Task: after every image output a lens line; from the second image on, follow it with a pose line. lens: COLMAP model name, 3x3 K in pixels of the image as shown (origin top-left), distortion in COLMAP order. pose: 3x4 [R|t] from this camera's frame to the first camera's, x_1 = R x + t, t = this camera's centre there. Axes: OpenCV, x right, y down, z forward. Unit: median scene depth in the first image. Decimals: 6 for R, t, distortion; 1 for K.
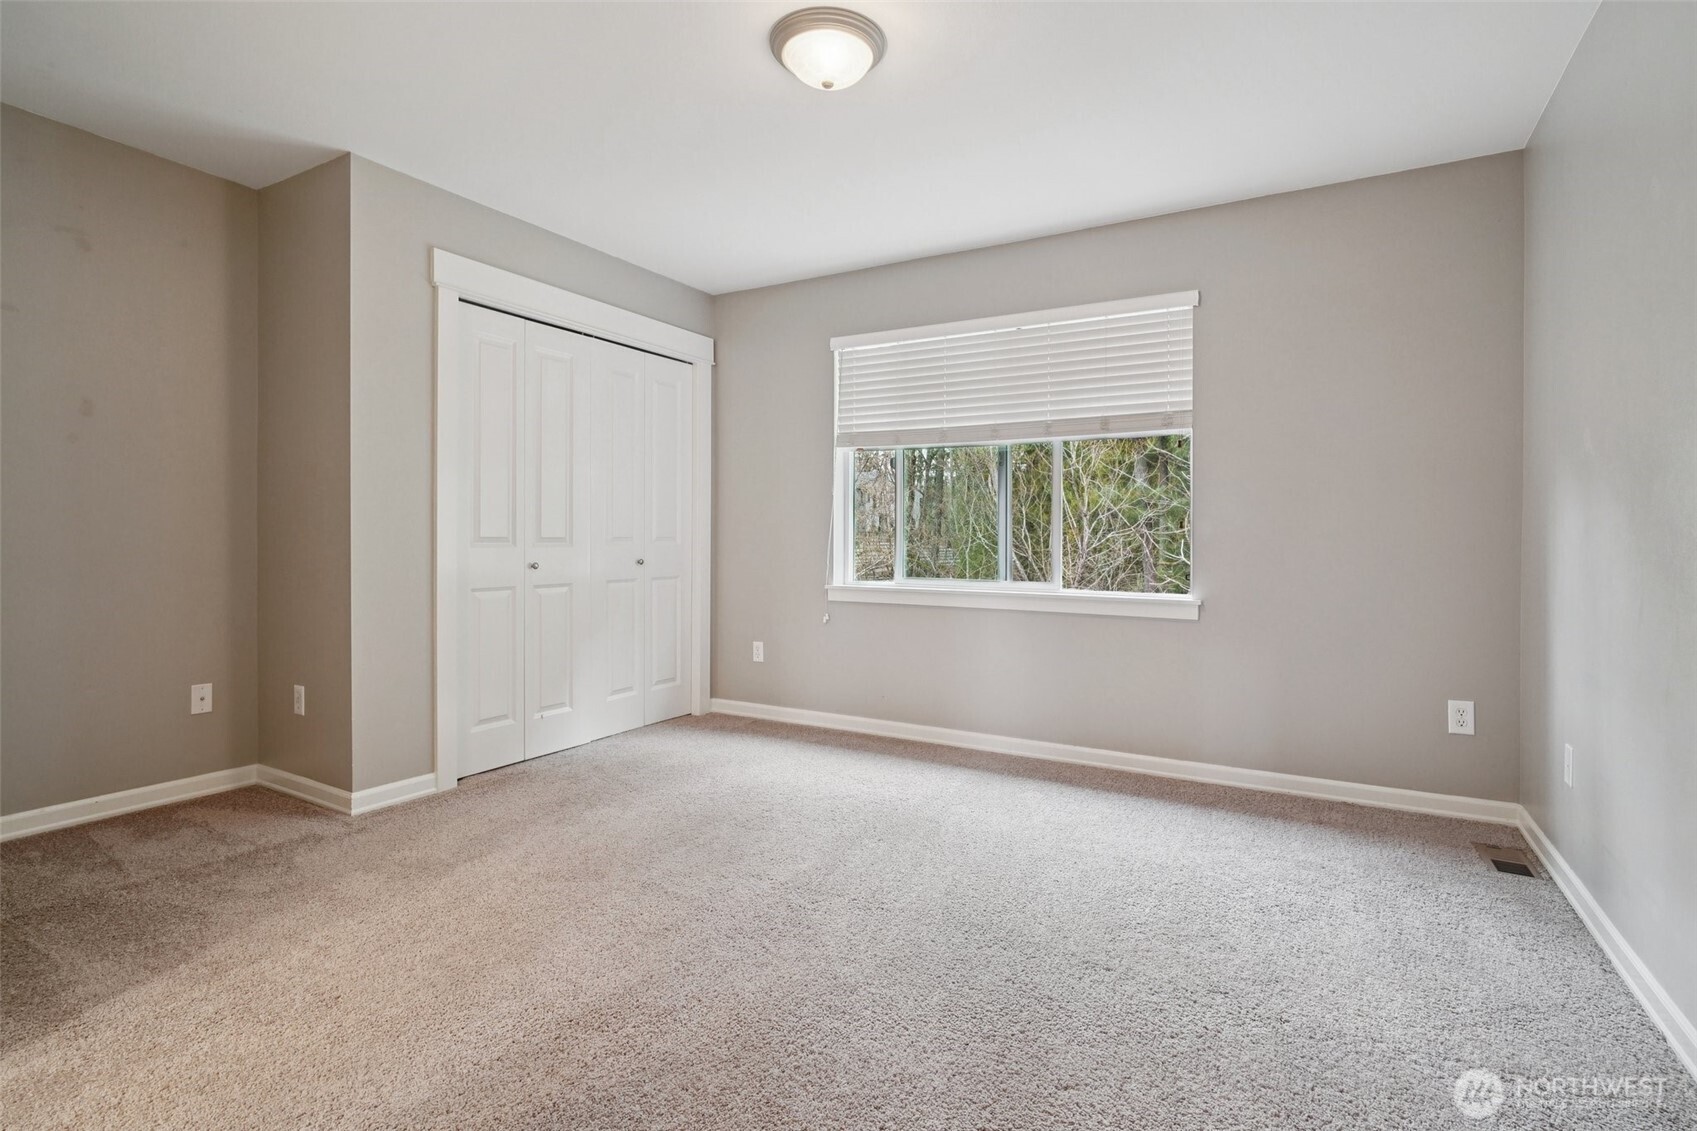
lens RADIAL K [[801.9, 0, 855.0], [0, 801.9, 540.5], [0, 0, 1]] dist [0.001388, 0.000954]
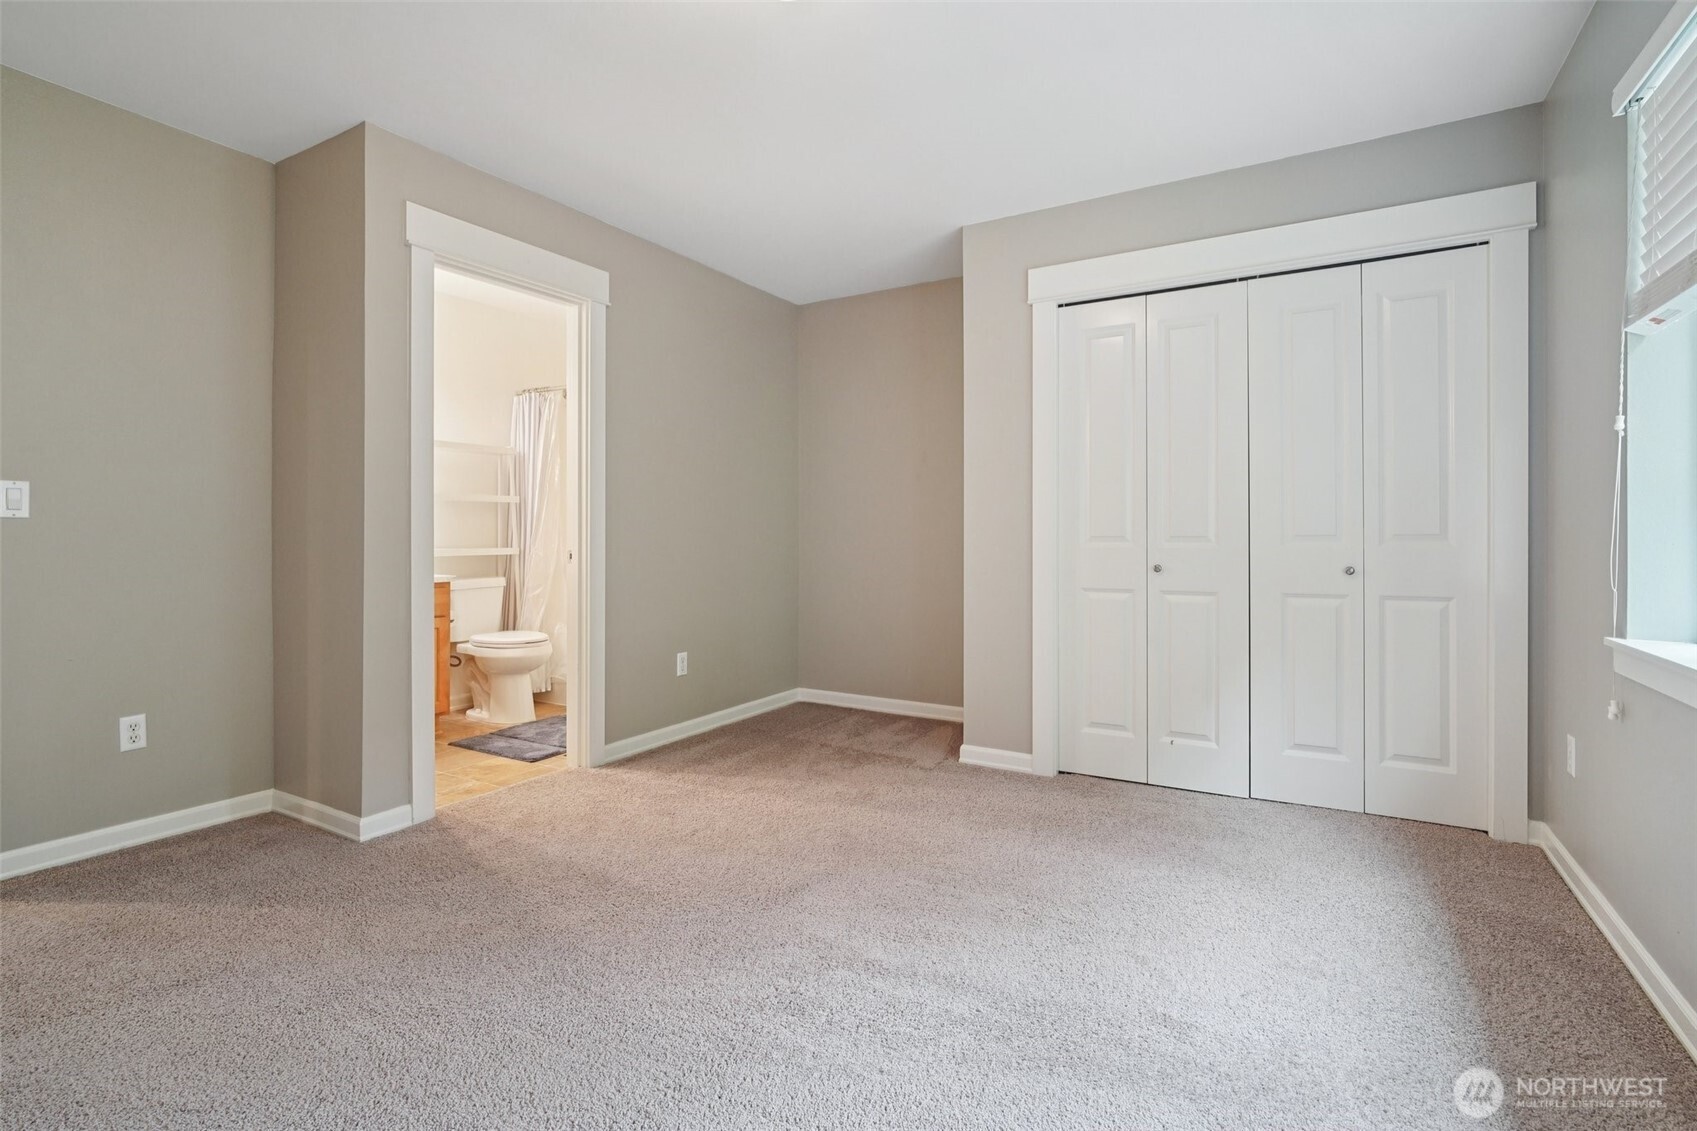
lens RADIAL K [[801.9, 0, 855.0], [0, 801.9, 540.5], [0, 0, 1]] dist [0.001388, 0.000954]
pose [[0.003366, -0.002139, -0.999992, 0.487248], [-0.002458, 0.999995, -0.002147, 0.003514], [0.999991, 0.002465, 0.003361, 0.663504]]
